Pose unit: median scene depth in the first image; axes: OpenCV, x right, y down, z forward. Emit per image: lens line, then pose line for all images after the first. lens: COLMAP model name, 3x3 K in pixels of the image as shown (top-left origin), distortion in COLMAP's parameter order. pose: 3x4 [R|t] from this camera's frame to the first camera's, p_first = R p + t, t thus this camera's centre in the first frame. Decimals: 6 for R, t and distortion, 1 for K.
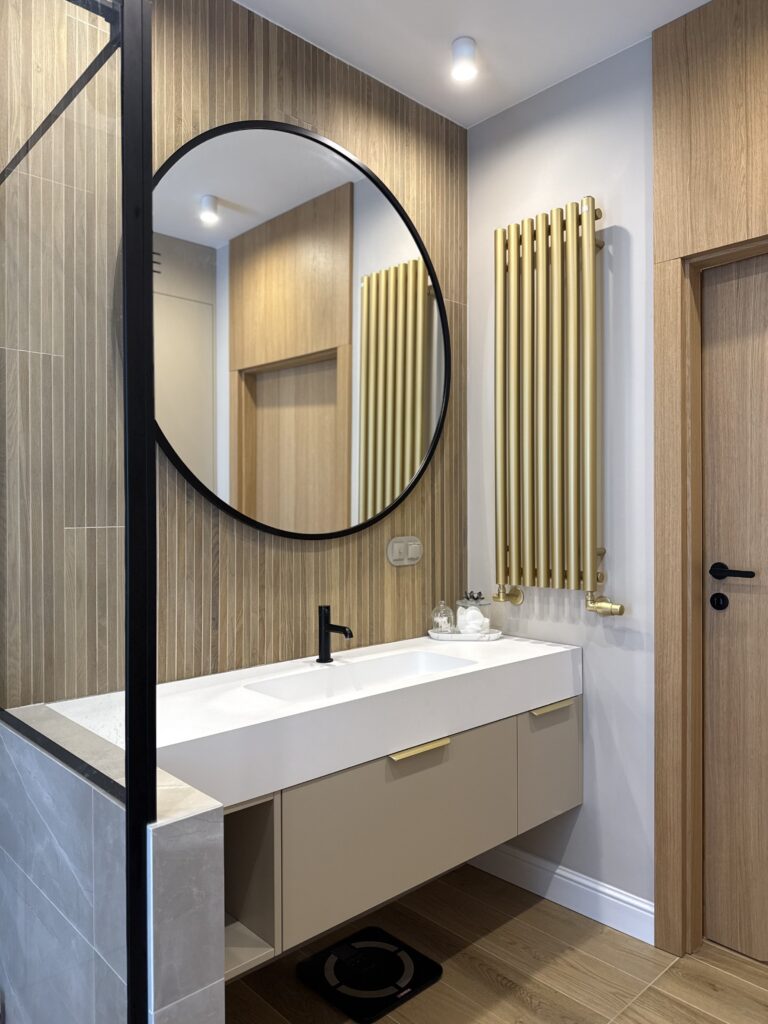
lens RADIAL K [[713.8, 0, 393.5], [0, 713.8, 518.3], [0, 0, 1]] dist [0.093823, -0.166116]
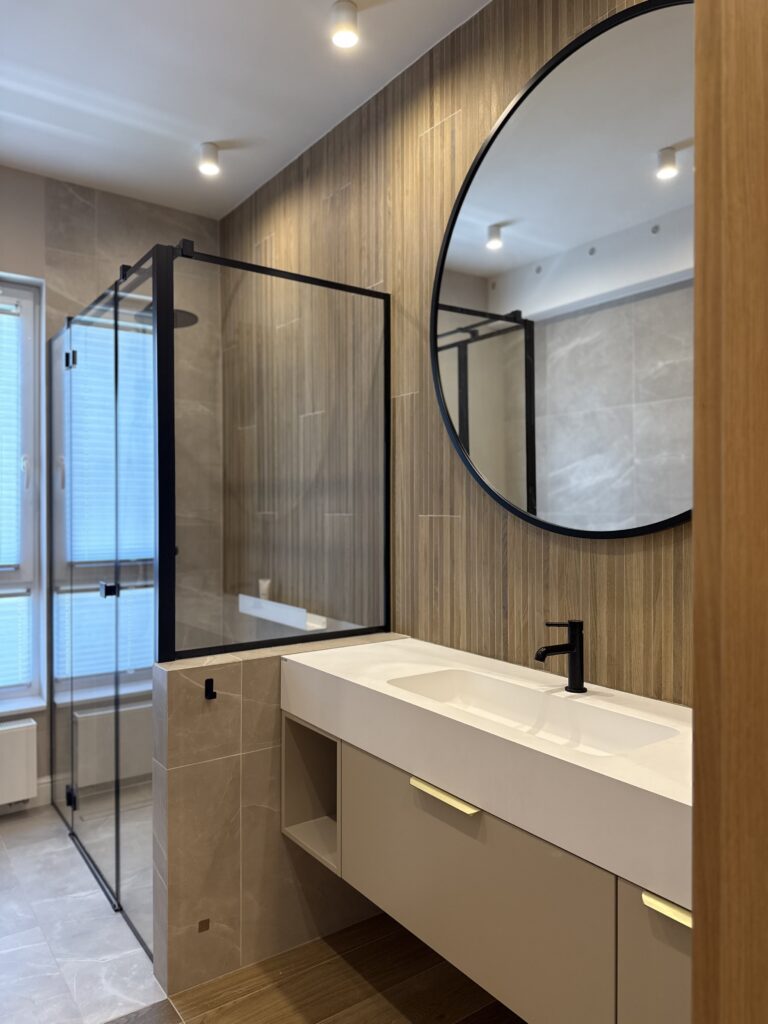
lens RADIAL K [[714.8, 0, 378.3], [0, 714.8, 514.8], [0, 0, 1]] dist [0.066151, -0.103902]
pose [[-0.145163, 0.015255, -0.989290, 0.705762], [-0.005942, 0.999850, 0.016290, -0.007442], [0.989390, 0.008243, -0.145050, 0.869450]]
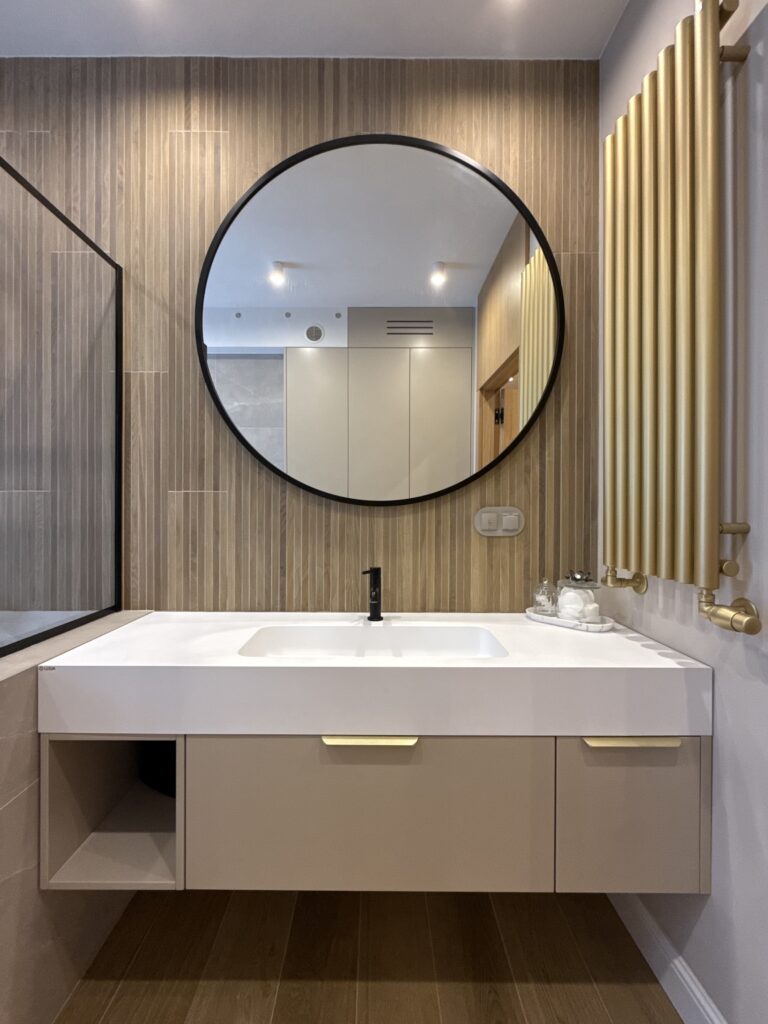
lens RADIAL K [[419.1, 0, 380.8], [0, 419.1, 509.2], [0, 0, 1]] dist [-0.000930, -0.000211]
pose [[0.725850, 0.008819, -0.687797, 0.329374], [-0.010574, 0.999943, 0.001662, 0.033127], [0.687772, 0.006066, 0.725901, 0.532700]]
